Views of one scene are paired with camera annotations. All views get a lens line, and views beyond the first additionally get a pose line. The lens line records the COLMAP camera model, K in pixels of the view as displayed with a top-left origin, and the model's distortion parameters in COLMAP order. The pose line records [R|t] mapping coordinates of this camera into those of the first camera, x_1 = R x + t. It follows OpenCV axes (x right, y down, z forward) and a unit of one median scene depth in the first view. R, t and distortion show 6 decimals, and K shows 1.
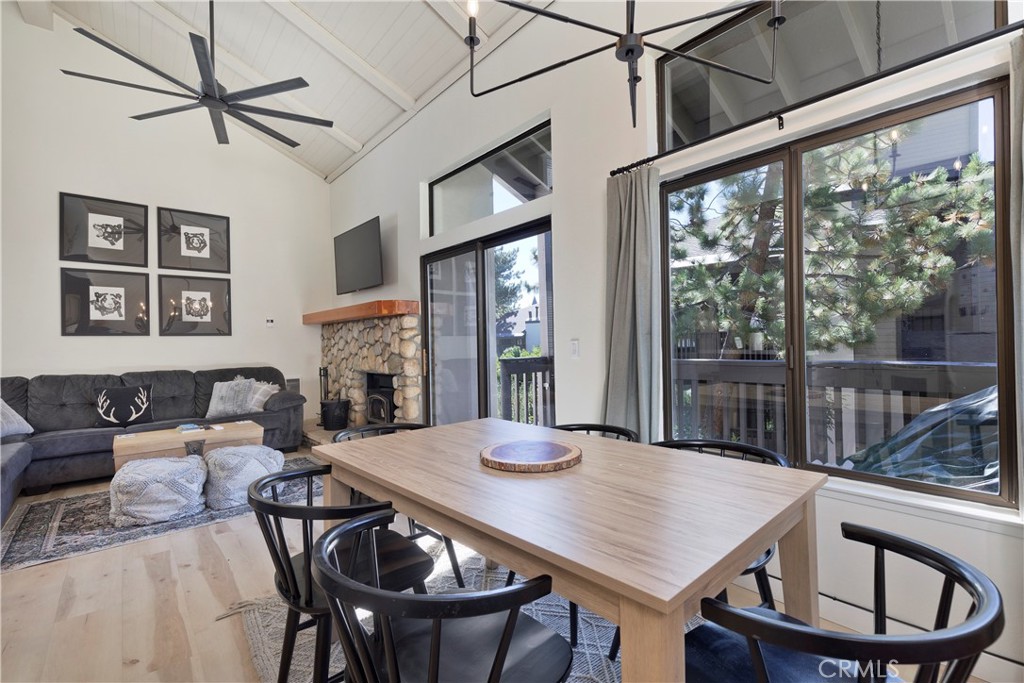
lens RADIAL K [[455.5, 0, 517.9], [0, 455.5, 342.5], [0, 0, 1]] dist [-0.000538, 0.000493]
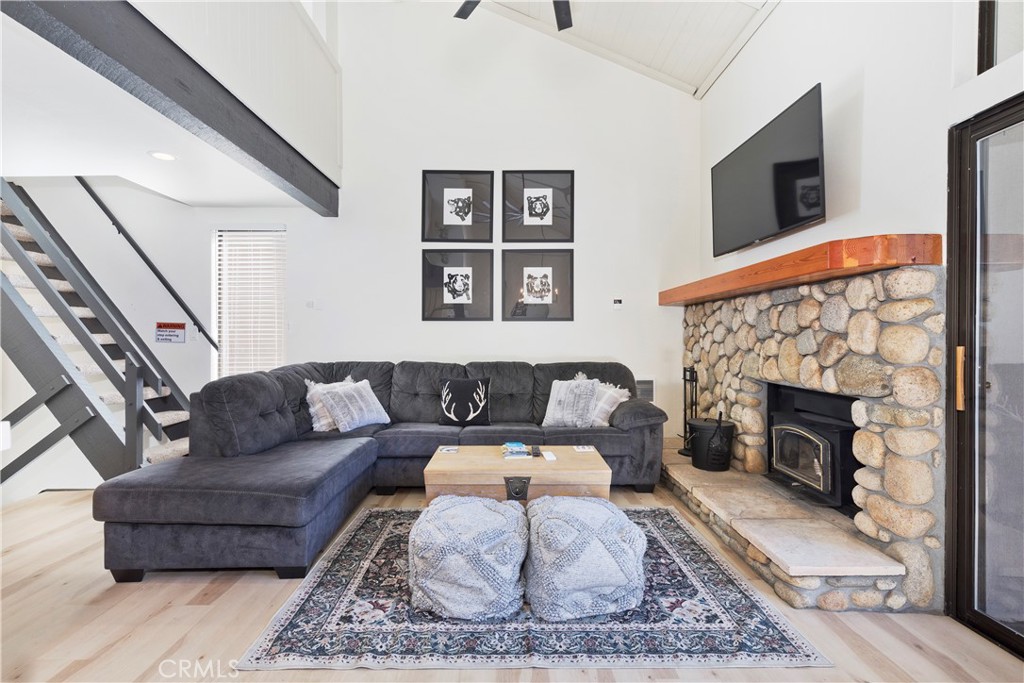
lens RADIAL K [[464.7, 0, 512.0], [0, 464.7, 341.5], [0, 0, 1]] dist [0.037366, 0.000133]
pose [[0.760670, 0.023620, -0.648709, -0.217199], [-0.013168, 0.999694, 0.020960, 0.006047], [0.649005, -0.007401, 0.760748, 0.370436]]
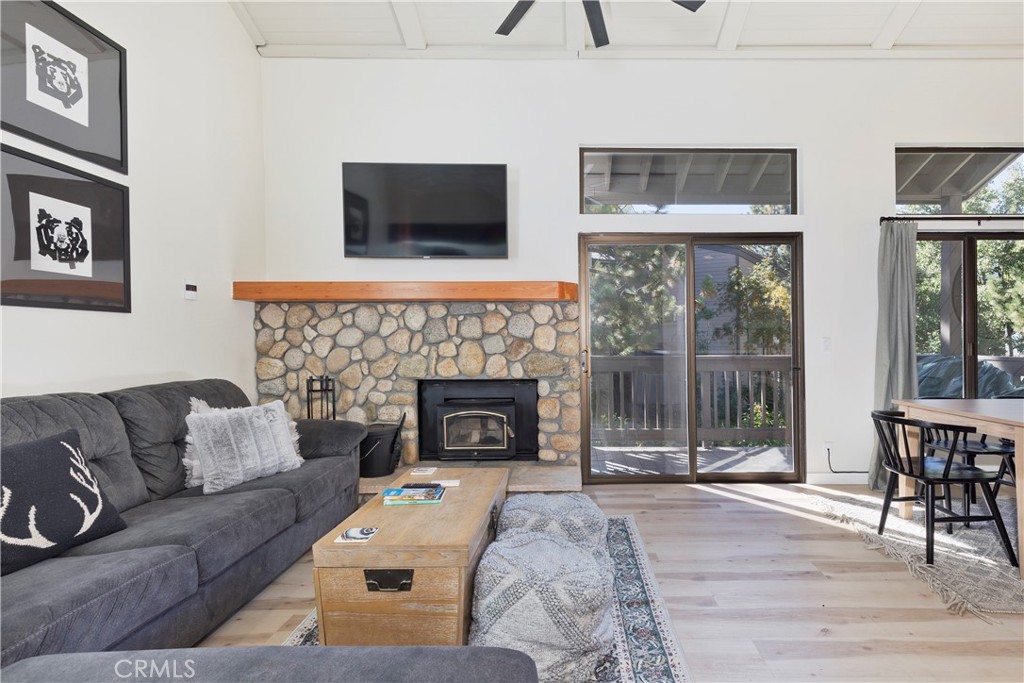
lens RADIAL K [[484.1, 0, 567.1], [0, 484.1, 342.2], [0, 0, 1]] dist [-0.001312, -0.000031]
pose [[0.647936, 0.015330, 0.761540, -0.835996], [-0.010488, 0.999882, -0.011204, 0.017446], [-0.761623, -0.000728, 0.648021, 0.421904]]
